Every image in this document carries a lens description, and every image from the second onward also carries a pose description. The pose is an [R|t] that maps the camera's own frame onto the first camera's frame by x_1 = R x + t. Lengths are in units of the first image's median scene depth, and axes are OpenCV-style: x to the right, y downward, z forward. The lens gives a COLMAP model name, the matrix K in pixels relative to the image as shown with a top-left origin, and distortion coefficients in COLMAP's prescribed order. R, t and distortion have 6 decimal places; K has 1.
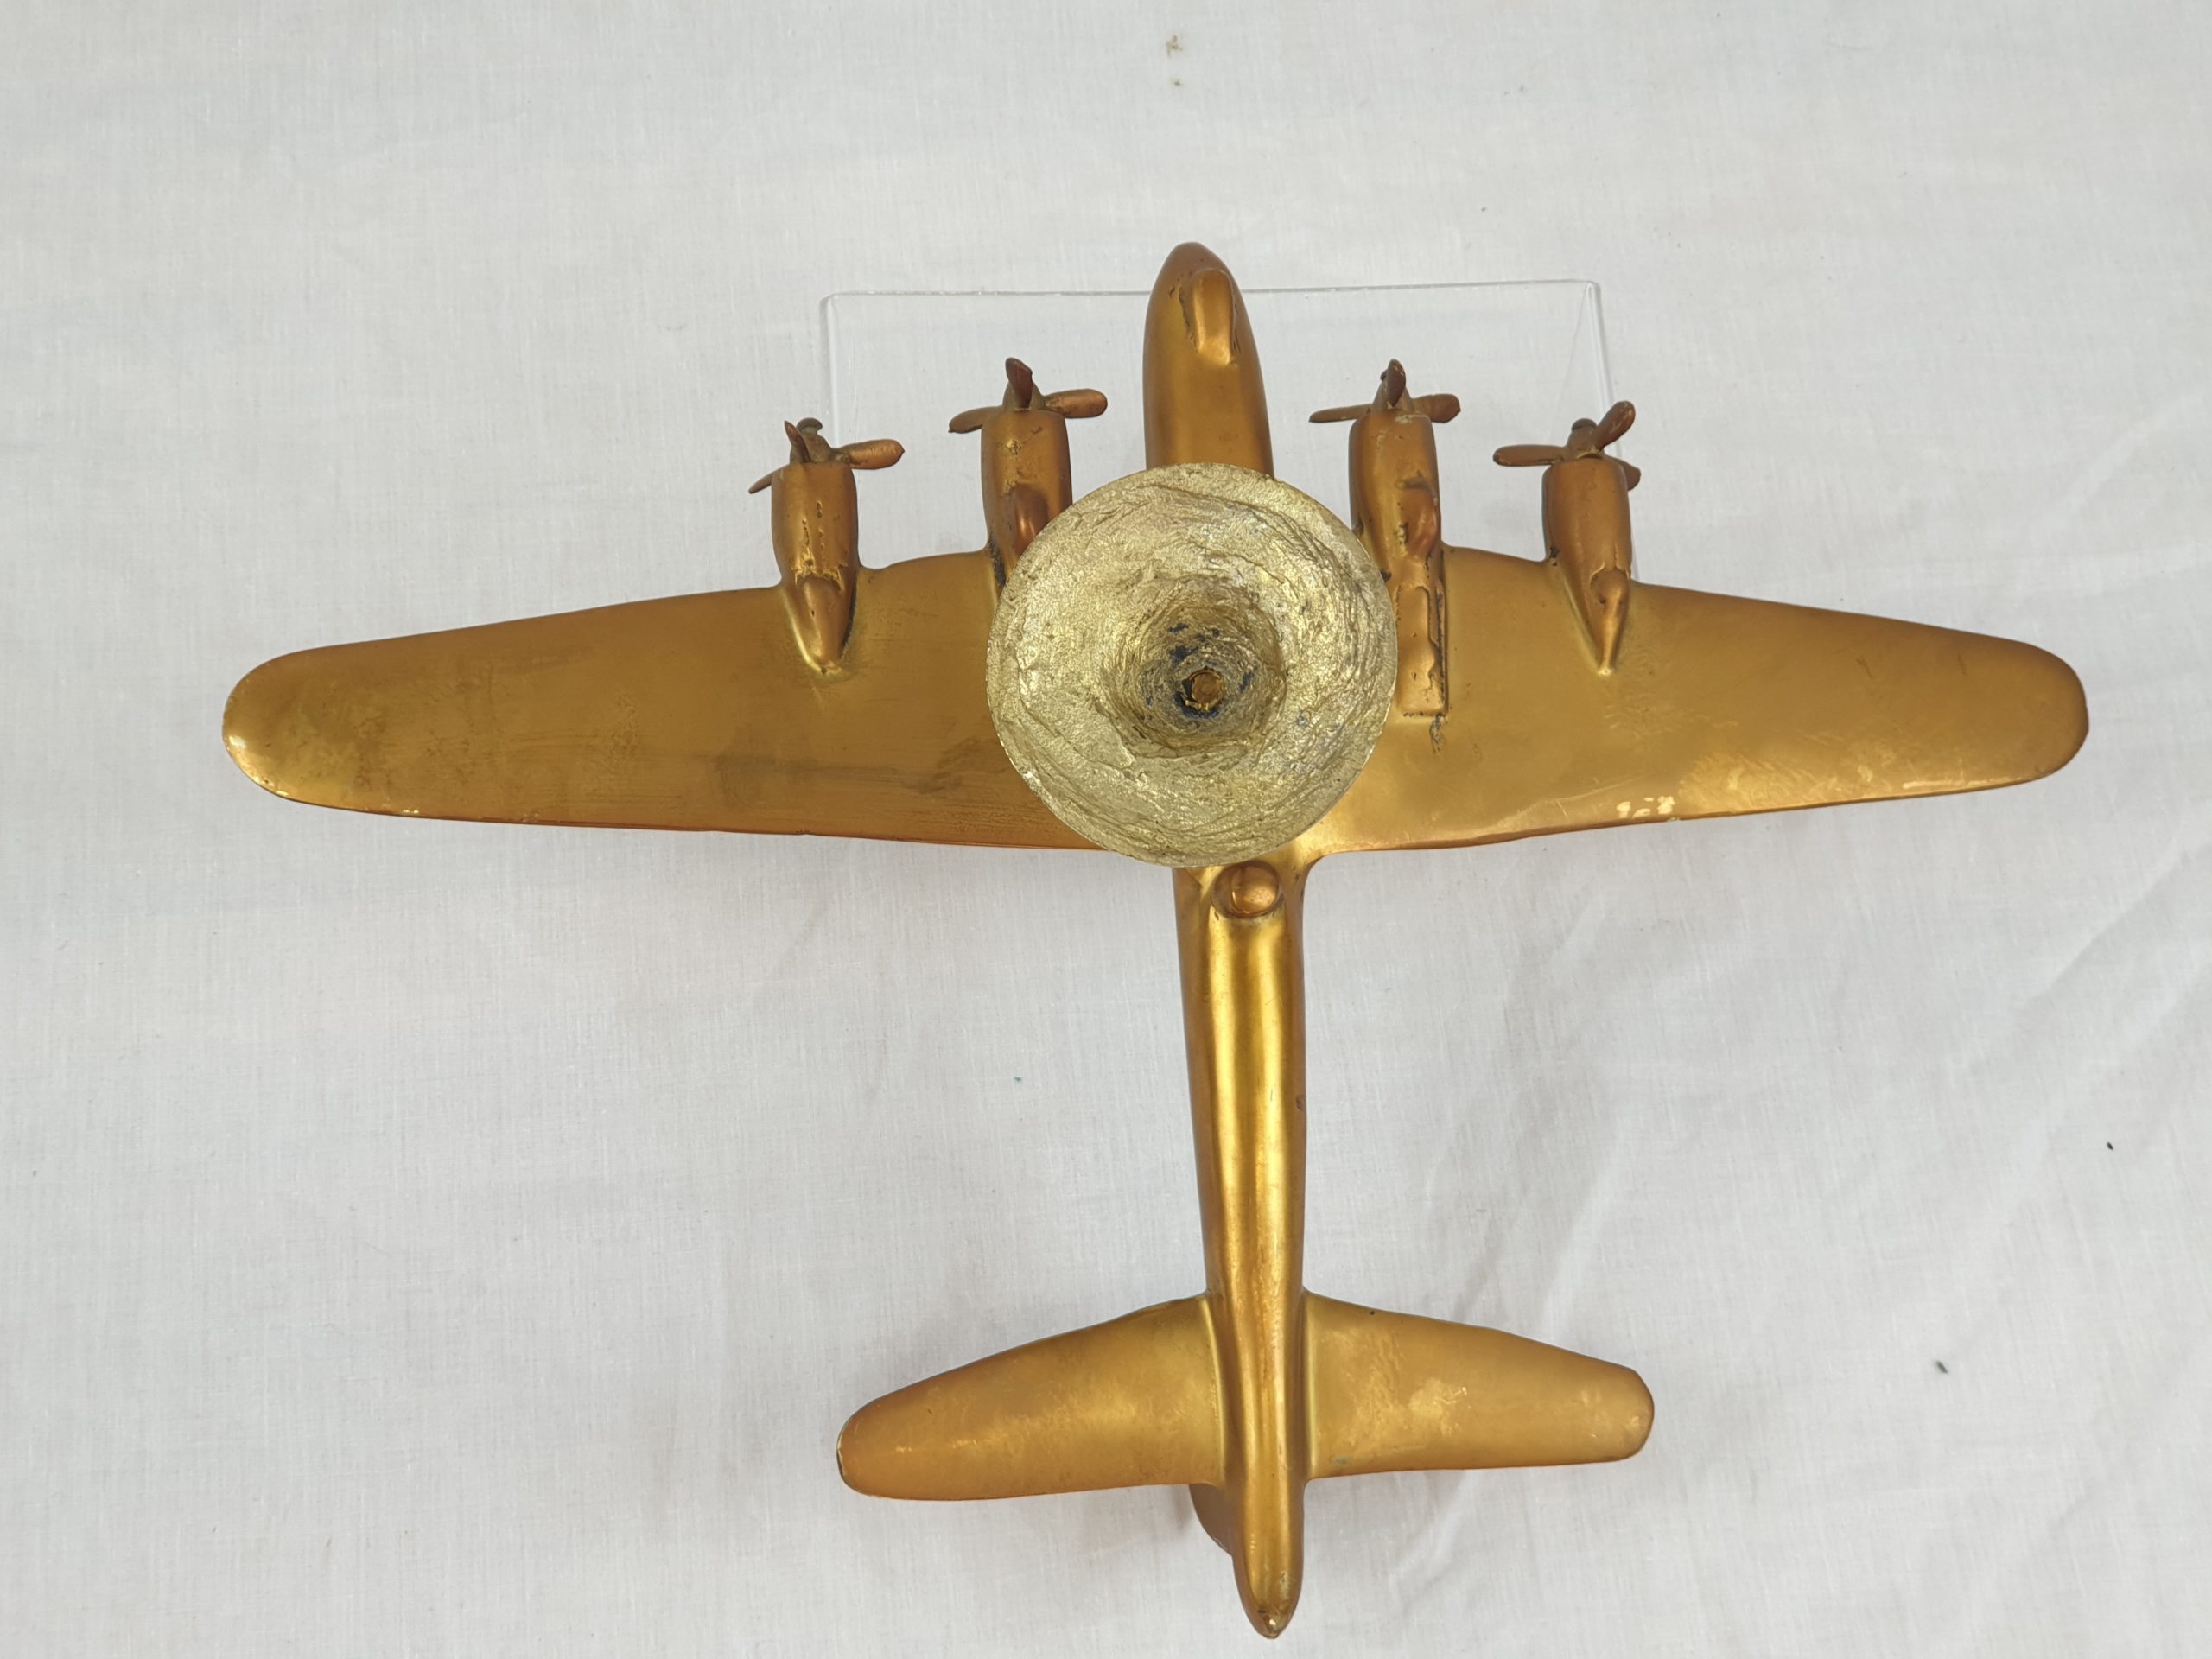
lens RADIAL K [[3373.3, 0, 1106.0], [0, 3373.3, 829.5], [0, 0, 1]] dist [0.003421, 0.421023]
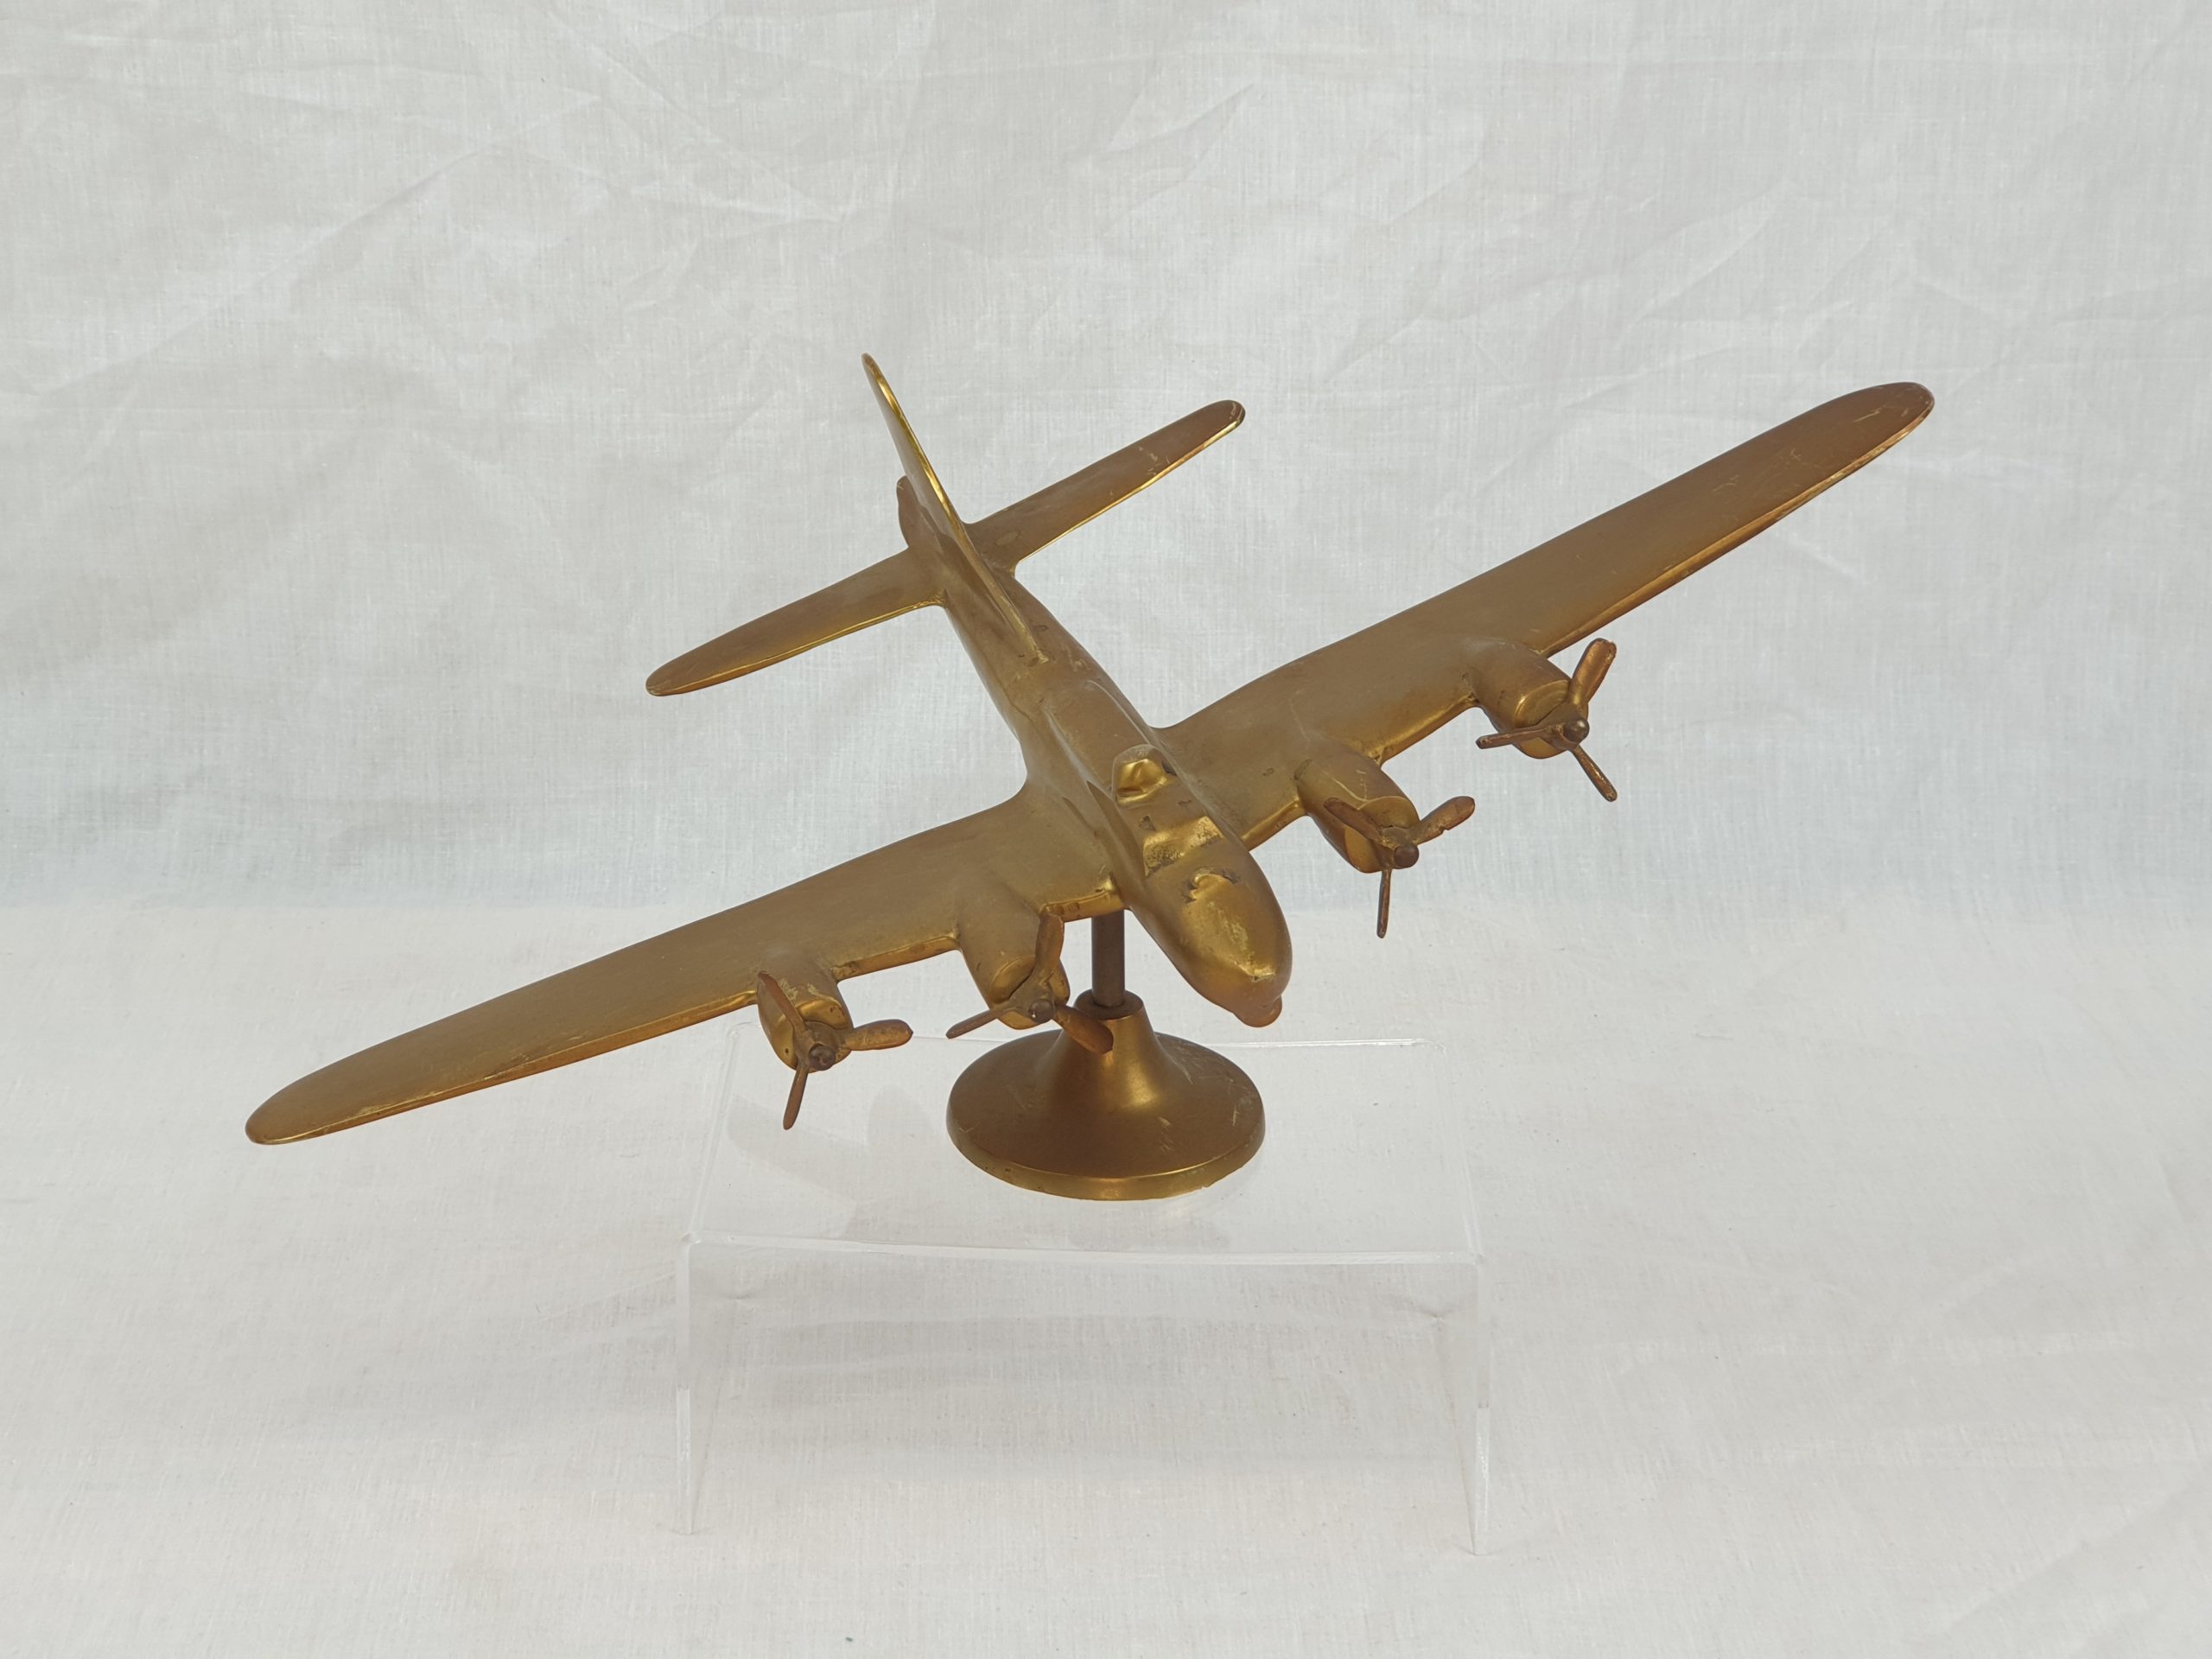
lens RADIAL K [[3374.5, 0, 1134.8], [0, 3374.5, 811.8], [0, 0, 1]] dist [0.062787, 0.038862]
pose [[0.997289, -0.016025, -0.071822, 0.126773], [-0.036205, 0.742845, -0.668483, 0.534916], [0.064065, 0.669271, 0.740251, 0.129176]]
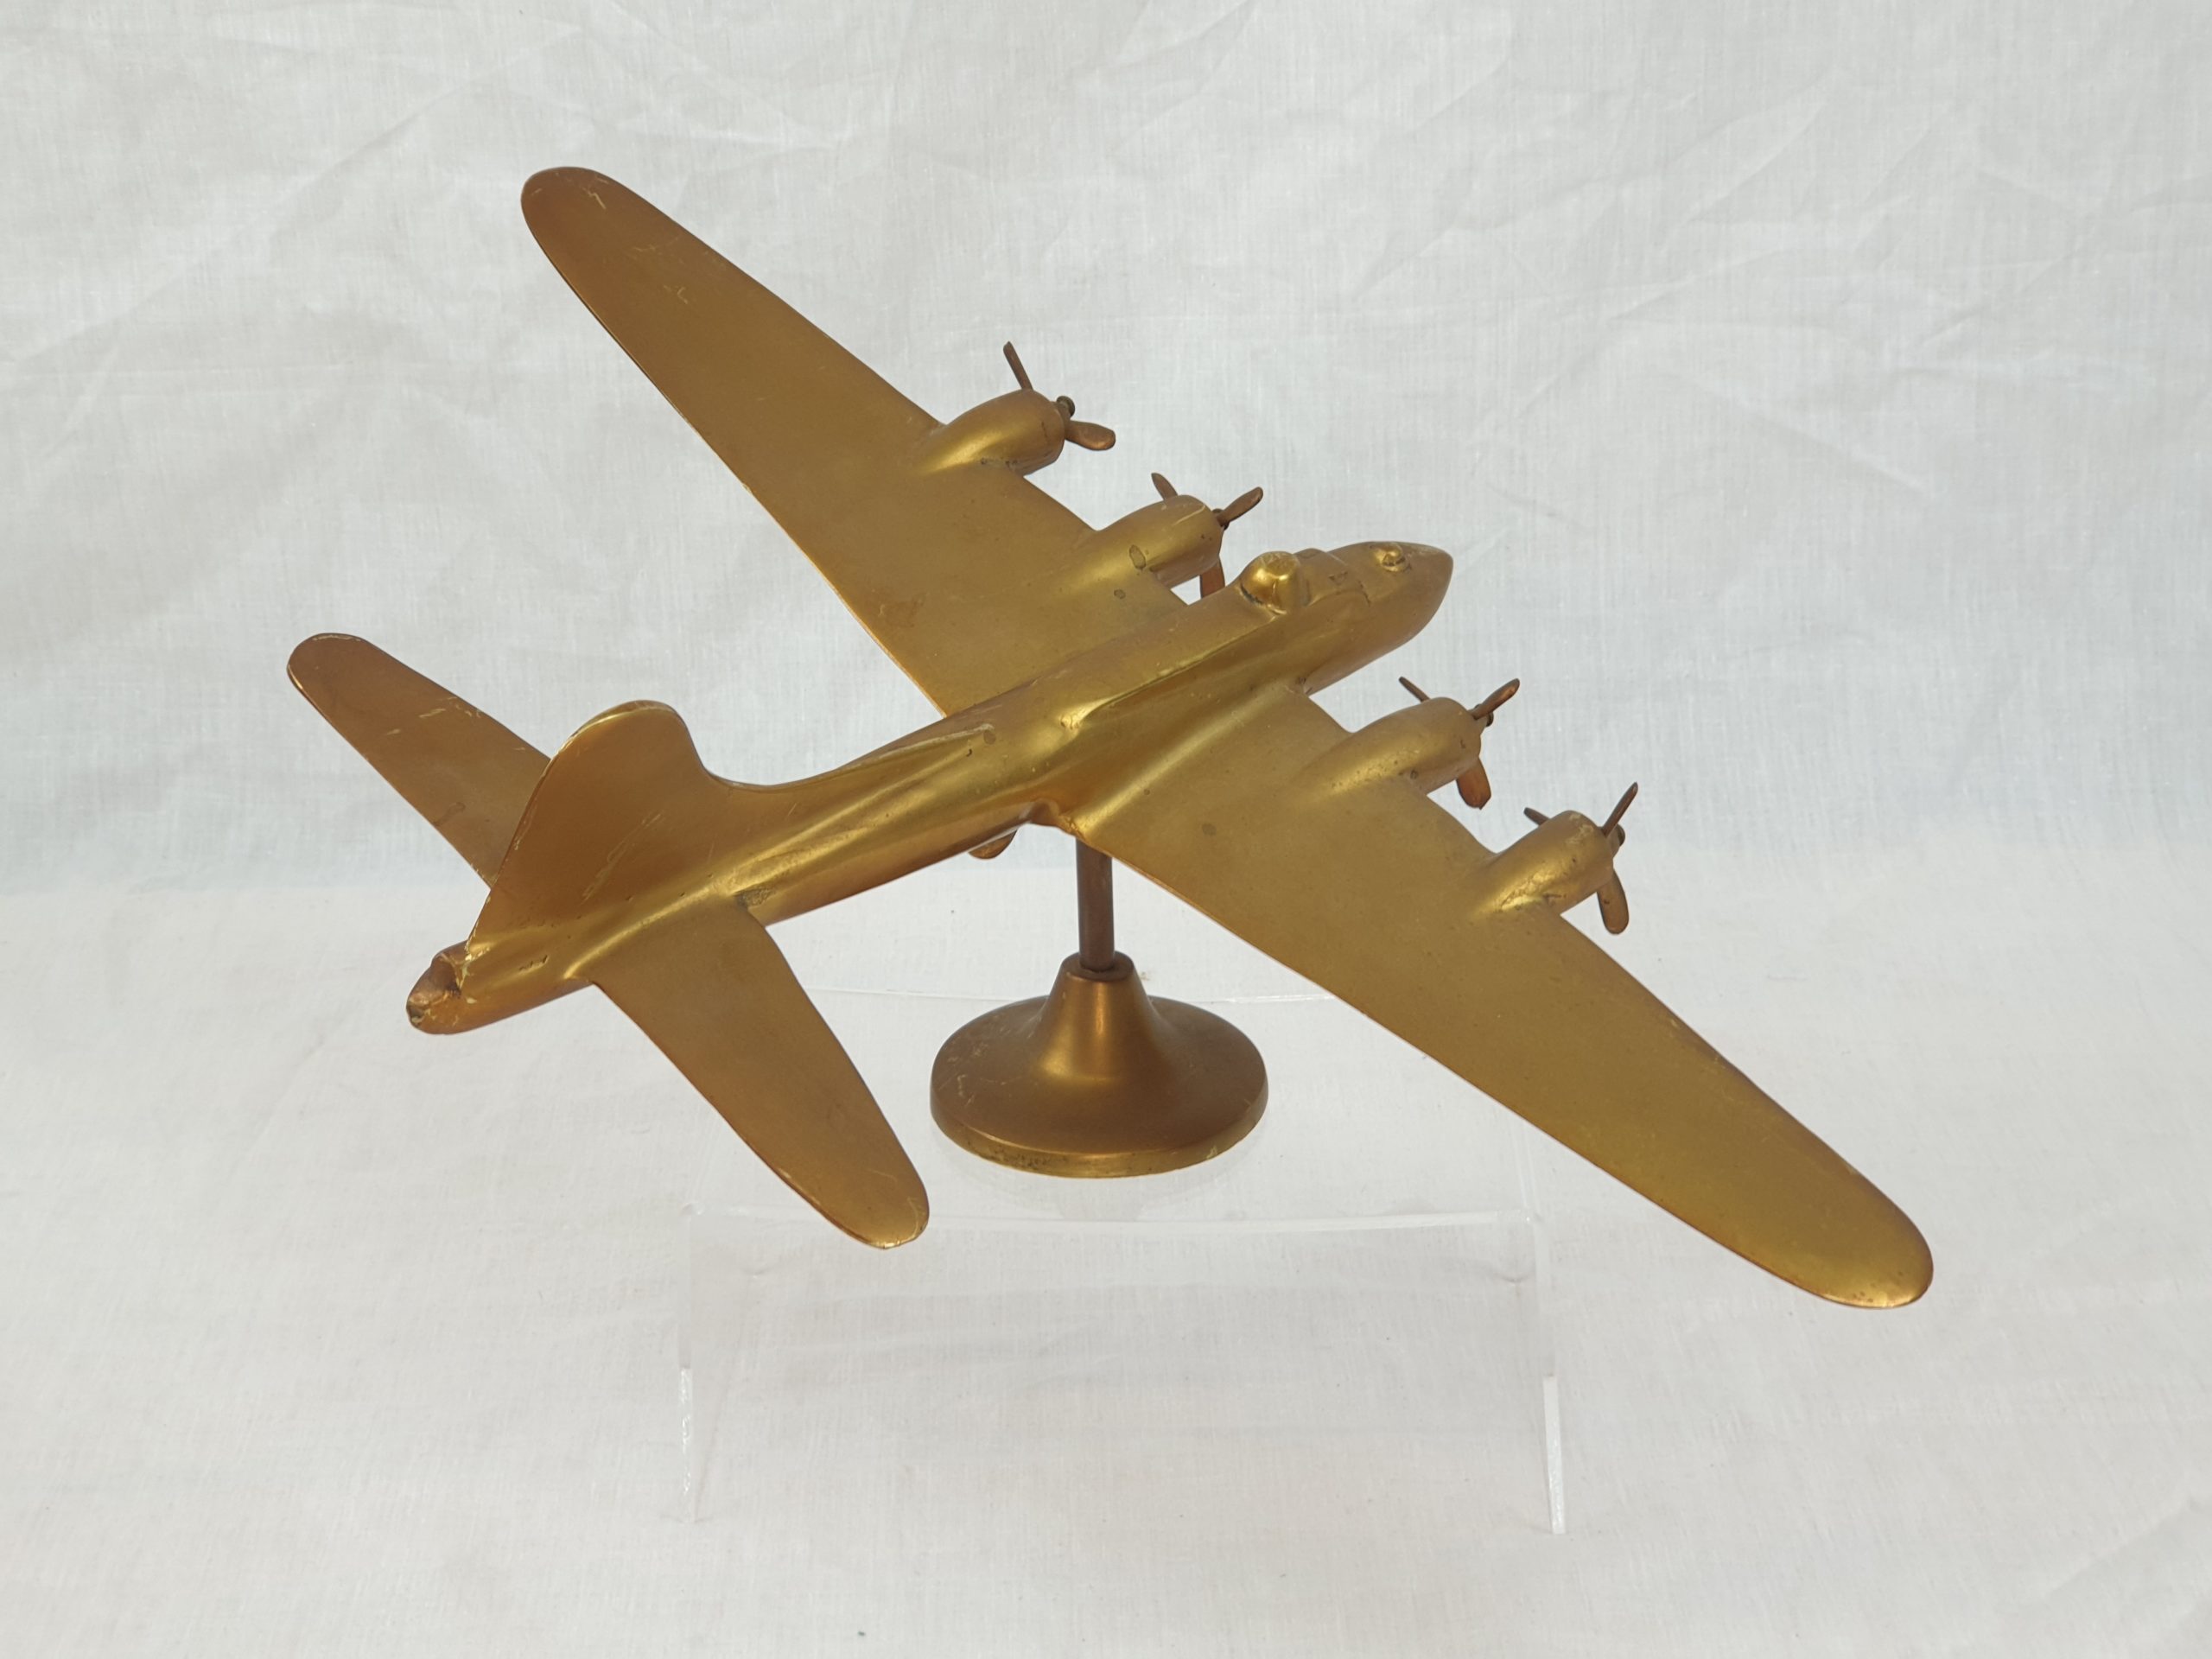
lens RADIAL K [[3373.3, 0, 1106.0], [0, 3373.3, 829.5], [0, 0, 1]] dist [0.003421, 0.421023]
pose [[0.992893, -0.045715, -0.109881, 0.146242], [-0.038756, 0.748754, -0.661714, 0.502438], [0.112525, 0.661270, 0.741661, 0.190818]]
